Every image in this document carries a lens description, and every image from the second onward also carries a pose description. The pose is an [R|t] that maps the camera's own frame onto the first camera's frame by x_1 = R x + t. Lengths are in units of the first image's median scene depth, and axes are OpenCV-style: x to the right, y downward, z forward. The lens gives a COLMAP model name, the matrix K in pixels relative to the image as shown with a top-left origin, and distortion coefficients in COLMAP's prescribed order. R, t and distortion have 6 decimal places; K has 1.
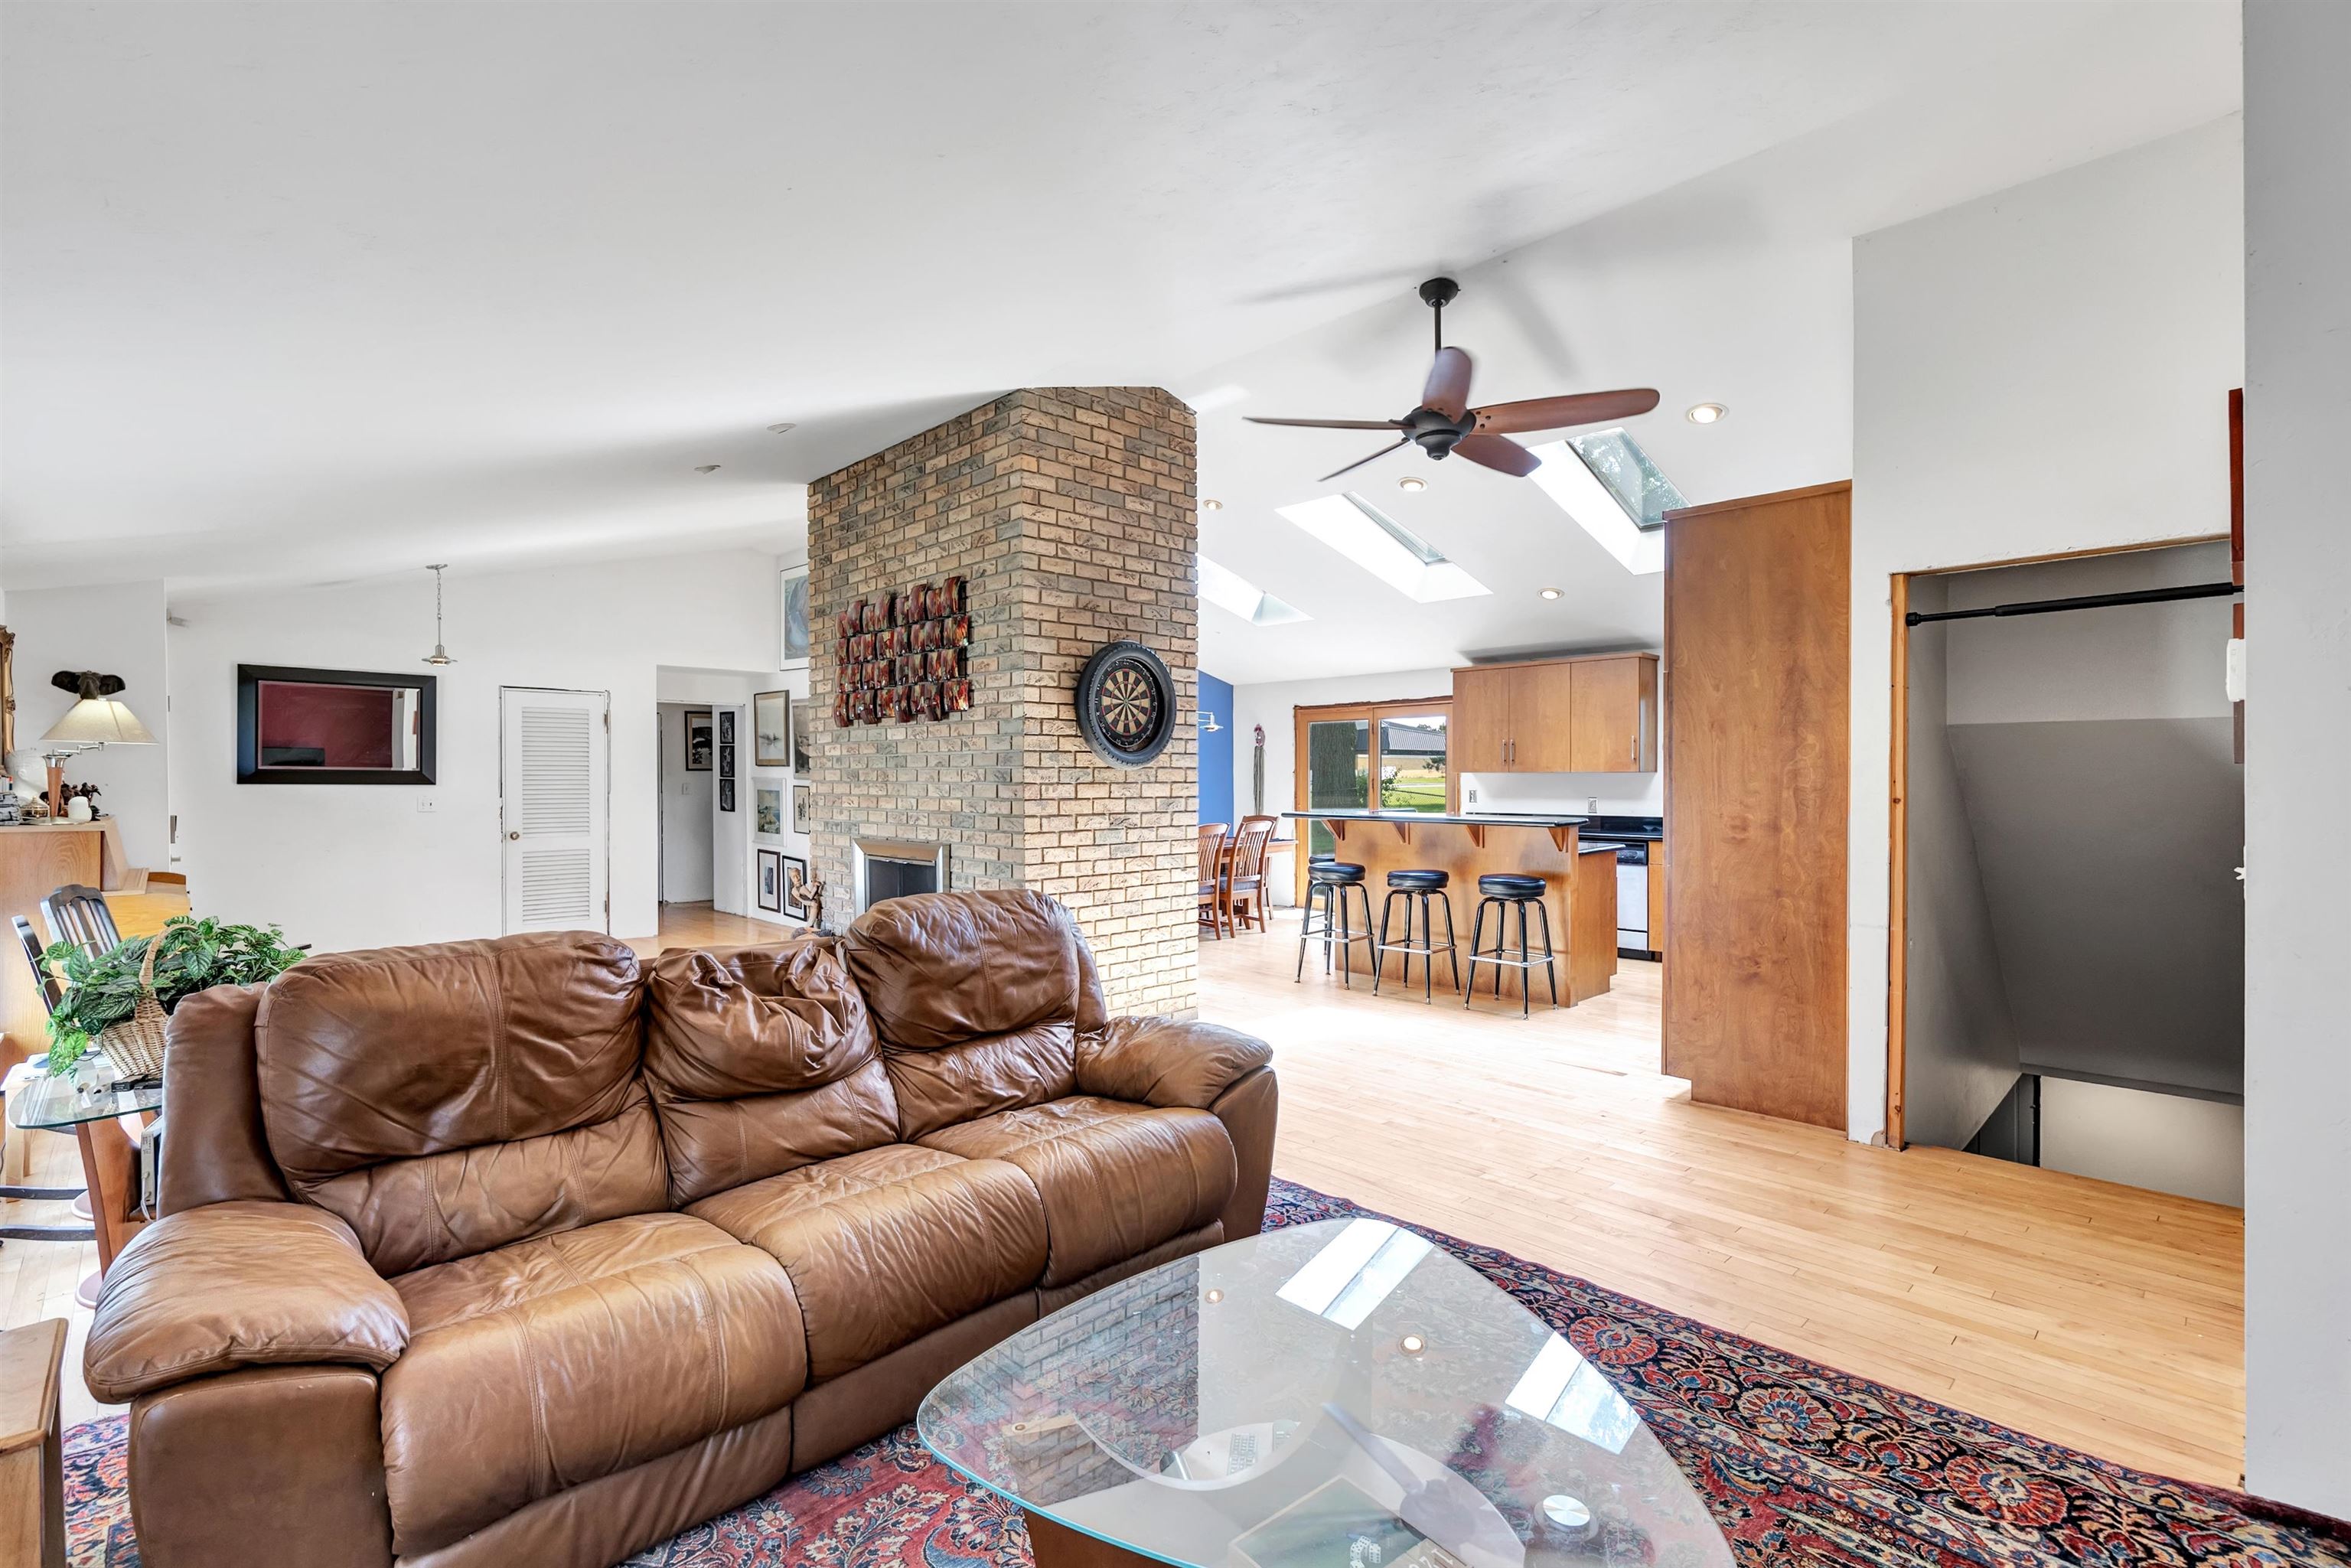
lens RADIAL K [[1066.8, 0, 1162.3], [0, 1066.8, 779.0], [0, 0, 1]] dist [0.001714, -0.000559]
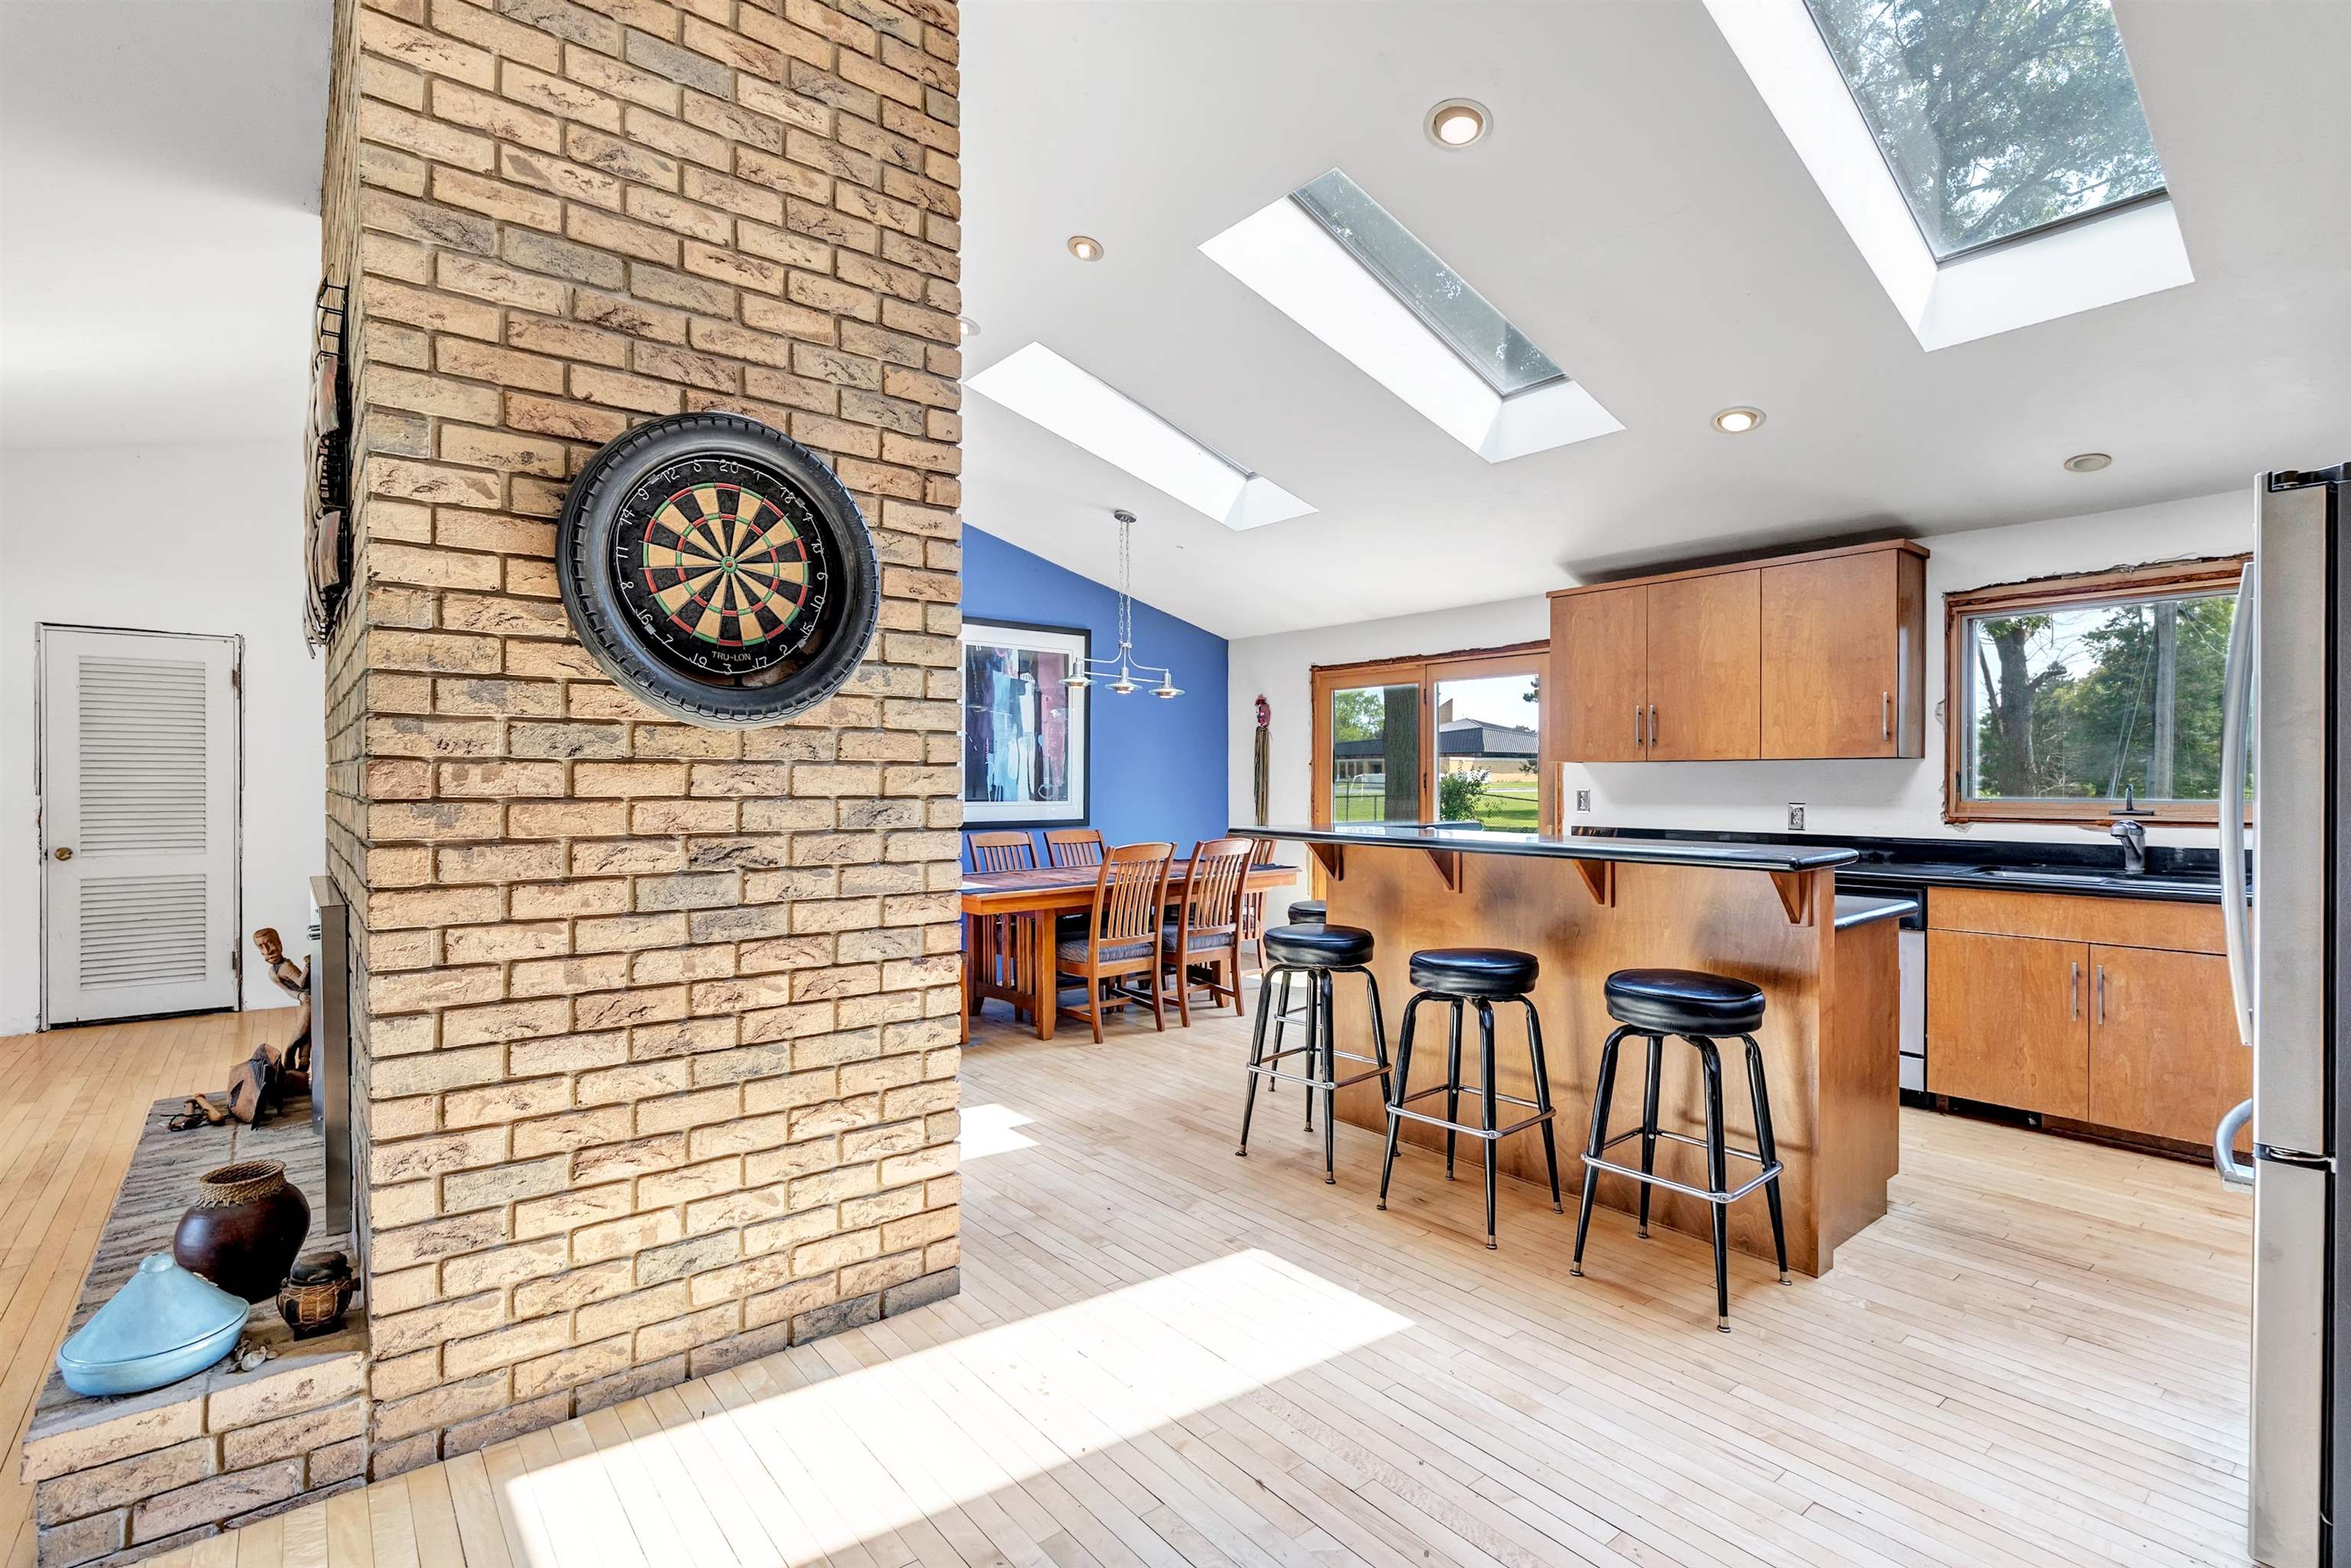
lens RADIAL K [[1078.9, 0, 1148.1], [0, 1078.9, 779.7], [0, 0, 1]] dist [-0.003709, -0.000468]
pose [[0.995754, 0.003398, -0.091992, 0.158053], [-0.003614, 0.999991, -0.002191, 0.010534], [0.091983, 0.002514, 0.995757, 0.573751]]
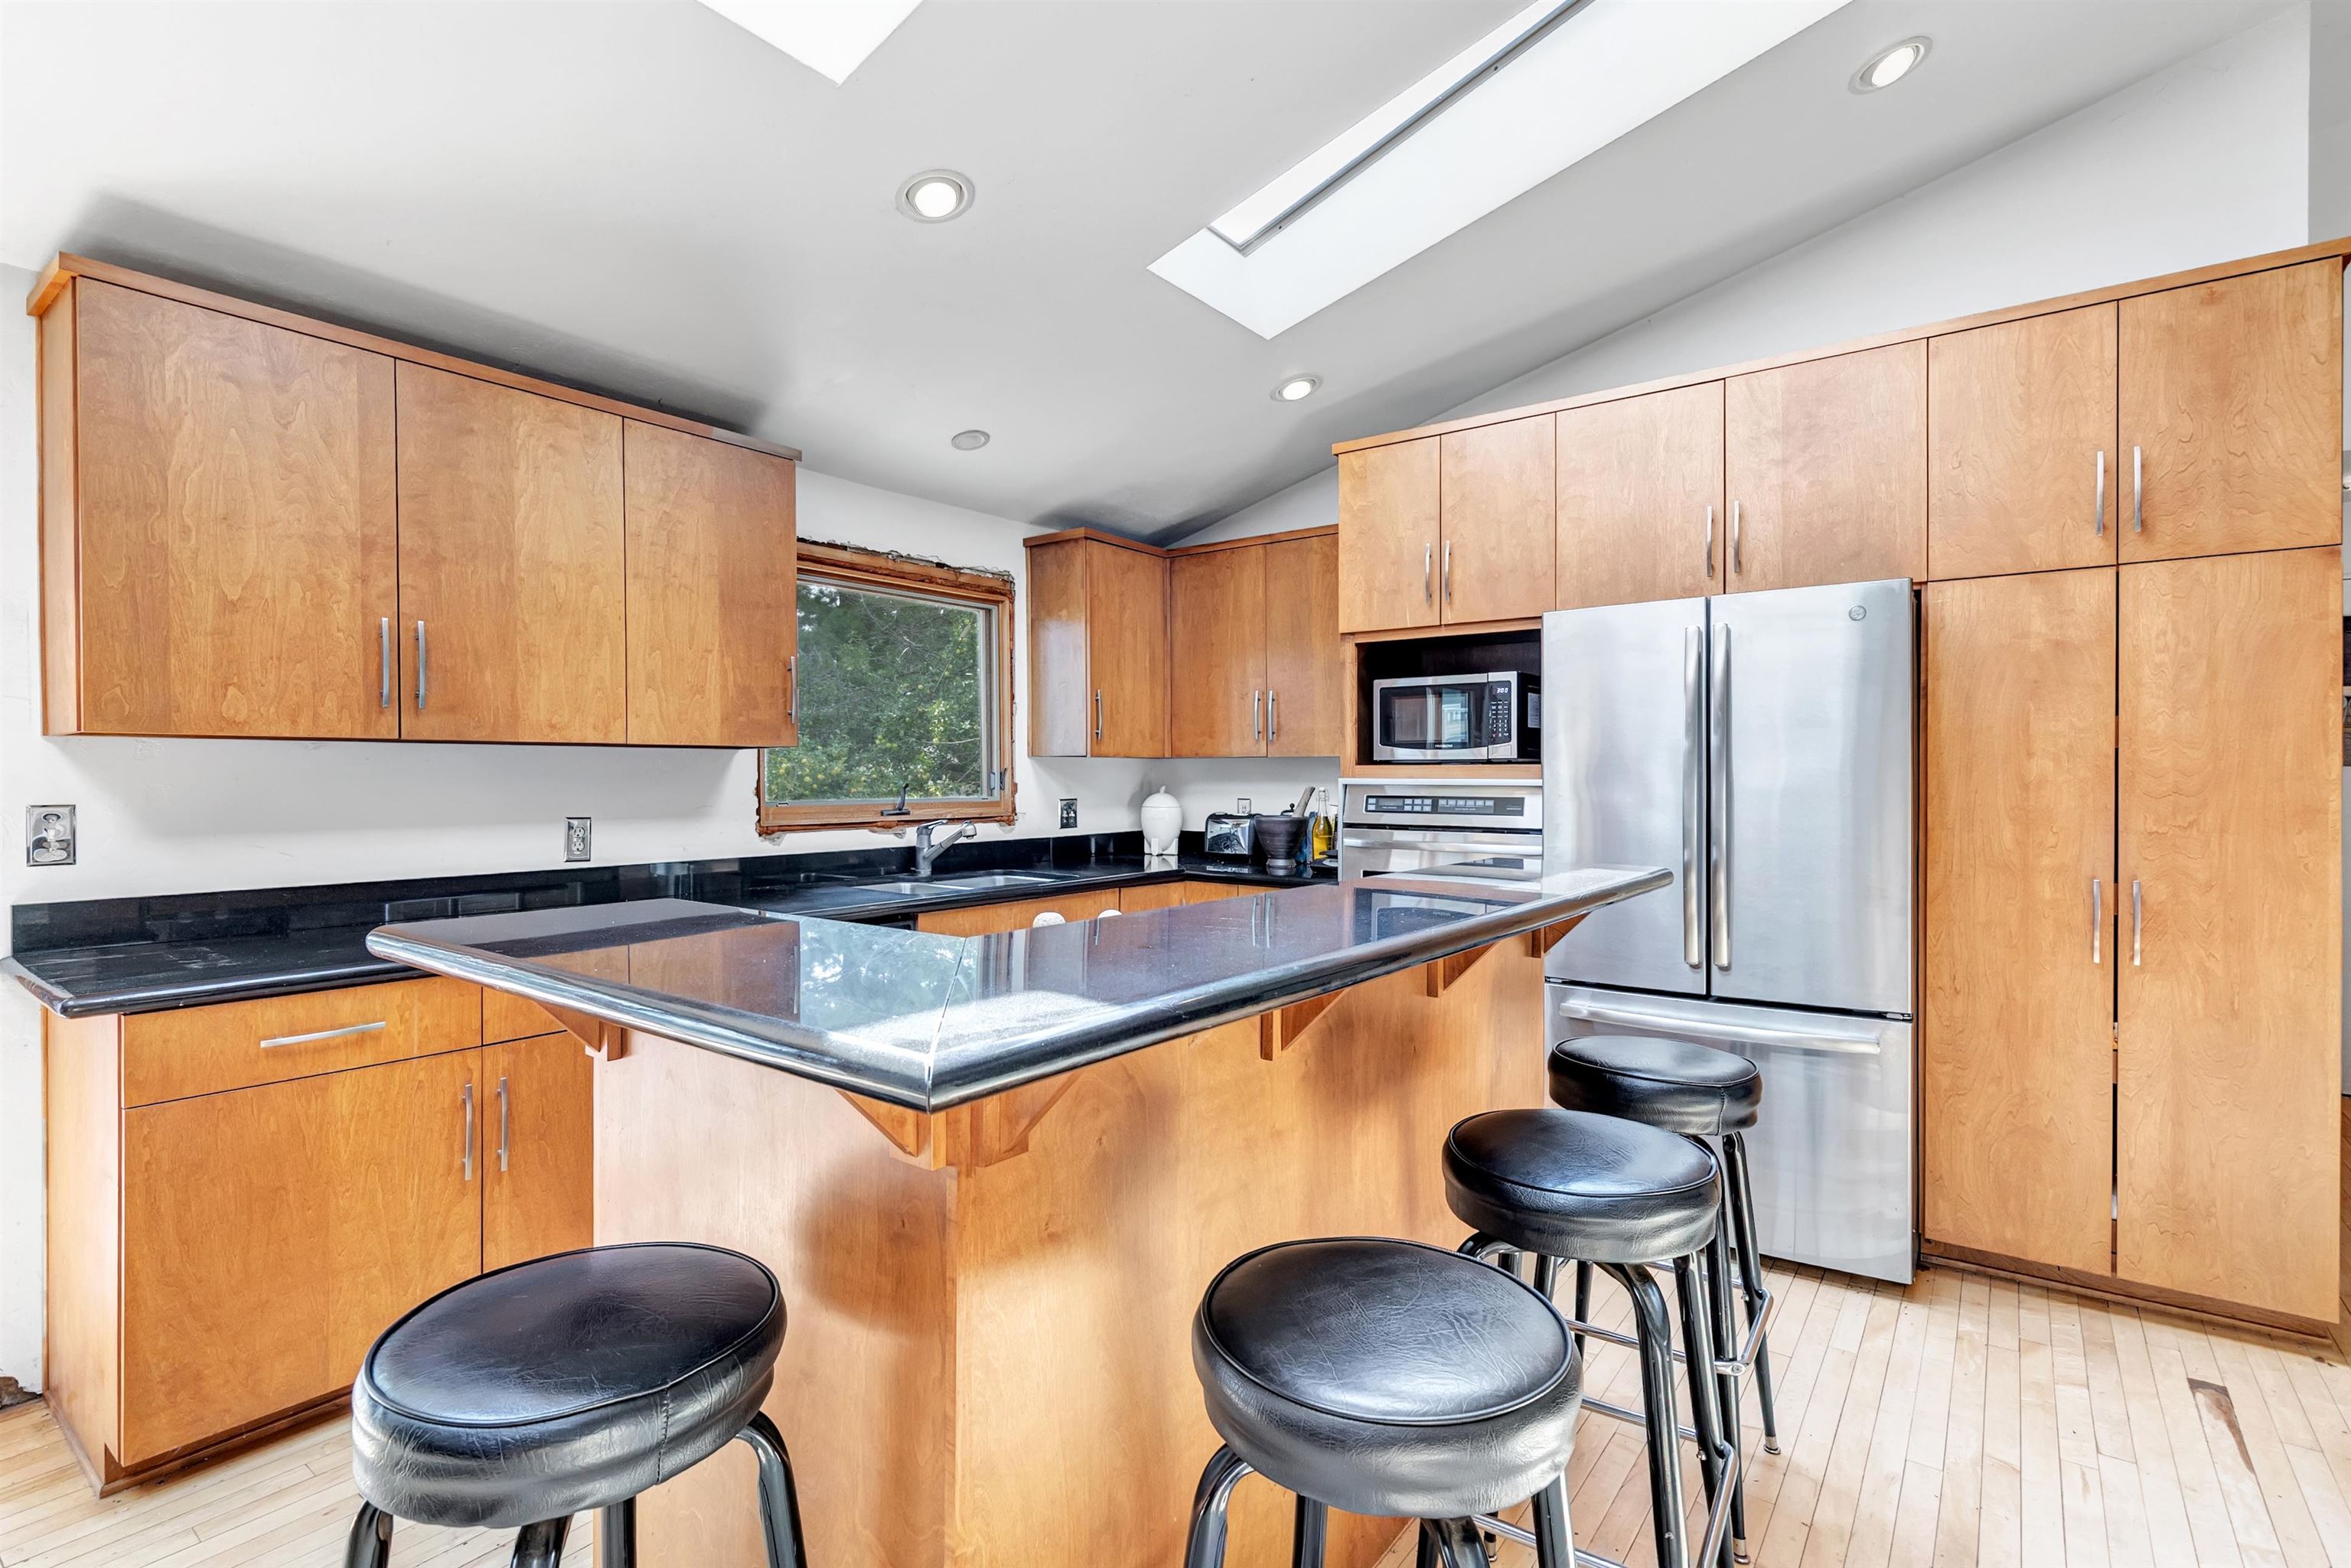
lens RADIAL K [[1106.1, 0, 1175.5], [0, 1106.1, 784.0], [0, 0, 1]] dist [-0.001288, -0.000135]
pose [[-0.147078, -0.002315, 0.989122, 0.020142], [0.003343, 0.999990, 0.002838, 0.008772], [-0.989119, 0.003724, -0.147069, 1.280594]]
